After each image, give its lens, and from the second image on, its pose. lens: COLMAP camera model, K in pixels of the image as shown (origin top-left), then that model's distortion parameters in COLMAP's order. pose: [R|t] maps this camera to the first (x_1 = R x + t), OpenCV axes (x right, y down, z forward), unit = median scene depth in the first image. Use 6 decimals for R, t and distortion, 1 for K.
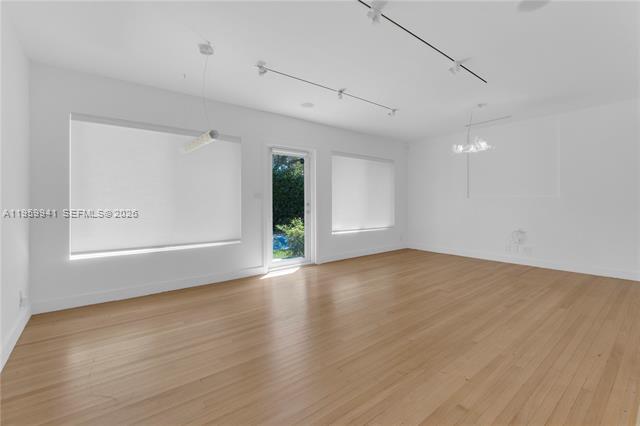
lens RADIAL K [[285.6, 0, 320.0], [0, 285.6, 200.2], [0, 0, 1]] dist [0.001486, 0.000325]
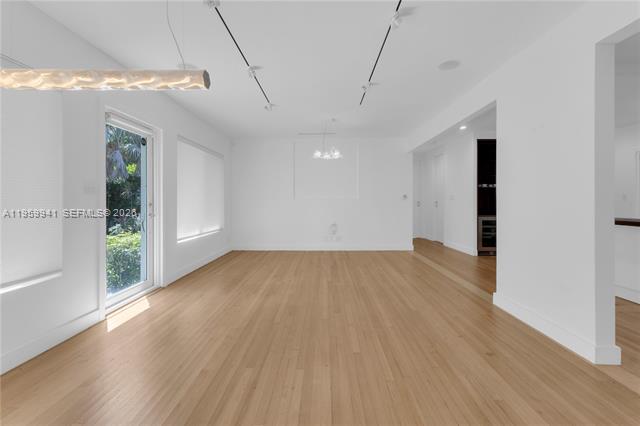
lens RADIAL K [[285.6, 0, 320.0], [0, 285.6, 200.2], [0, 0, 1]] dist [0.001486, 0.000325]
pose [[0.641638, 0.004216, 0.766996, -0.338637], [-0.004560, 0.999988, -0.001682, 0.002610], [-0.766994, -0.002418, 0.641650, 0.243699]]
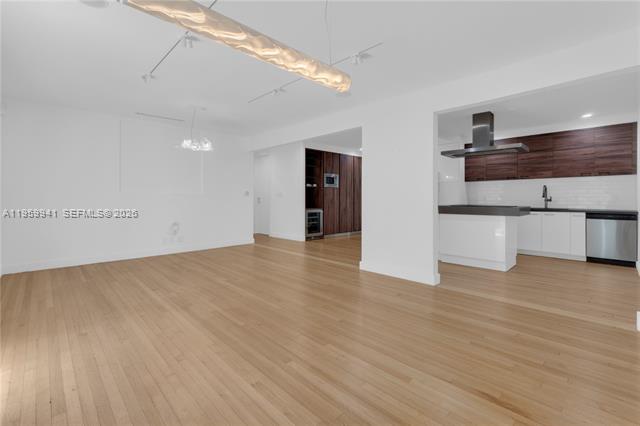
lens RADIAL K [[285.6, 0, 320.0], [0, 285.6, 200.2], [0, 0, 1]] dist [0.001486, 0.000325]
pose [[-0.092824, -0.005542, 0.995667, -0.497386], [-0.007335, 0.999961, 0.004882, 0.007306], [-0.995656, -0.006851, -0.092861, 0.573017]]
